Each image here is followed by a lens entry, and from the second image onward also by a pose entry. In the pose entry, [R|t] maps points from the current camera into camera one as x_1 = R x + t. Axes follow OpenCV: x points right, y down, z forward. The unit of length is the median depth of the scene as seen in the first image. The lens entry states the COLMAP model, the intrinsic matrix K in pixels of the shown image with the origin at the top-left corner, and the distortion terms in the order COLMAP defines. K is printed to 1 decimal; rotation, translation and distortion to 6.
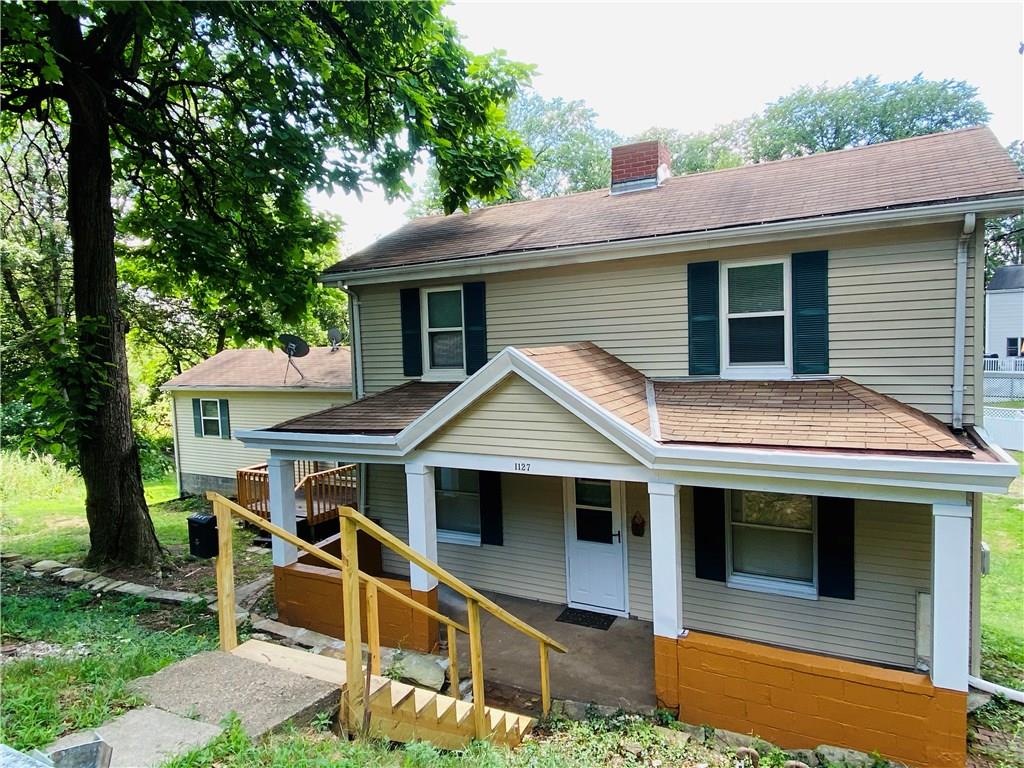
lens RADIAL K [[641.9, 0, 507.6], [0, 641.9, 377.2], [0, 0, 1]] dist [0.034941, -0.019958]
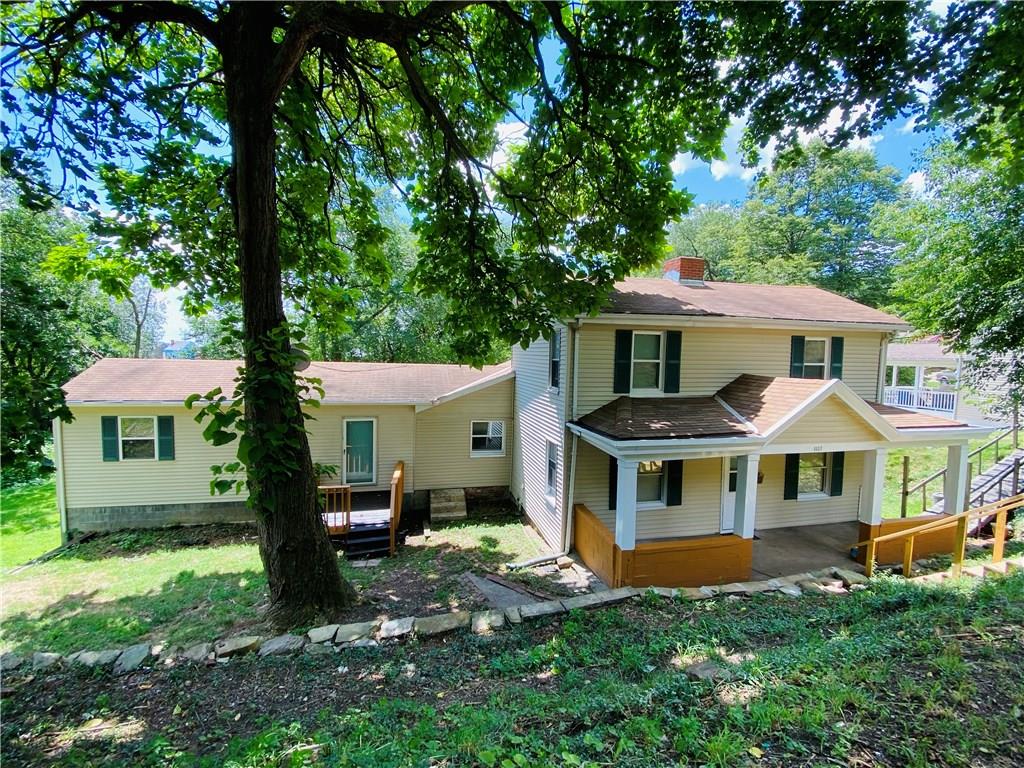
lens RADIAL K [[418.4, 0, 507.3], [0, 418.4, 388.1], [0, 0, 1]] dist [-0.000292, -0.001999]
pose [[0.742508, 0.012895, 0.669713, -0.925445], [-0.004912, 0.999893, -0.013806, 0.000872], [-0.669820, 0.006961, 0.742491, 0.498323]]
